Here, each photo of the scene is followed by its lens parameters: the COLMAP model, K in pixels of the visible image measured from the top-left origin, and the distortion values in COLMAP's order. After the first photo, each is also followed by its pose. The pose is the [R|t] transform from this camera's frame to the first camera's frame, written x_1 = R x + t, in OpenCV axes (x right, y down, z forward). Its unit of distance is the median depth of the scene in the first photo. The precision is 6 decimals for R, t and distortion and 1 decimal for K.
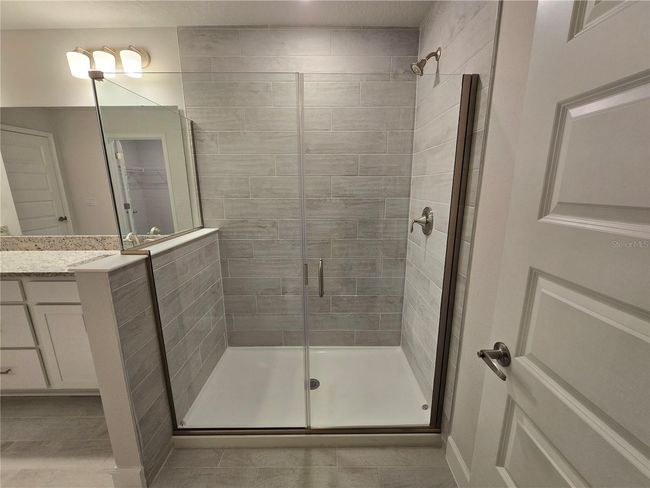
lens RADIAL K [[269.1, 0, 326.0], [0, 269.1, 244.4], [0, 0, 1]] dist [-0.003281, 0.001071]
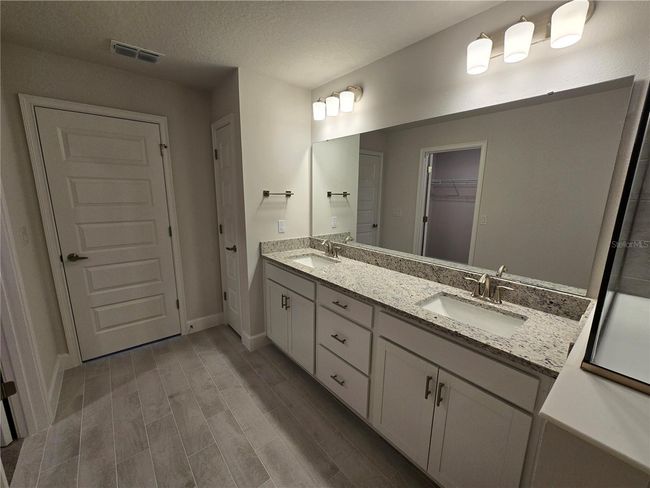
lens RADIAL K [[269.1, 0, 326.4], [0, 269.1, 245.7], [0, 0, 1]] dist [-0.003281, 0.001071]
pose [[0.635426, 0.163881, -0.754571, -0.435867], [-0.185044, 0.981062, 0.057246, -0.075607], [0.749662, 0.103253, 0.653717, 0.182592]]
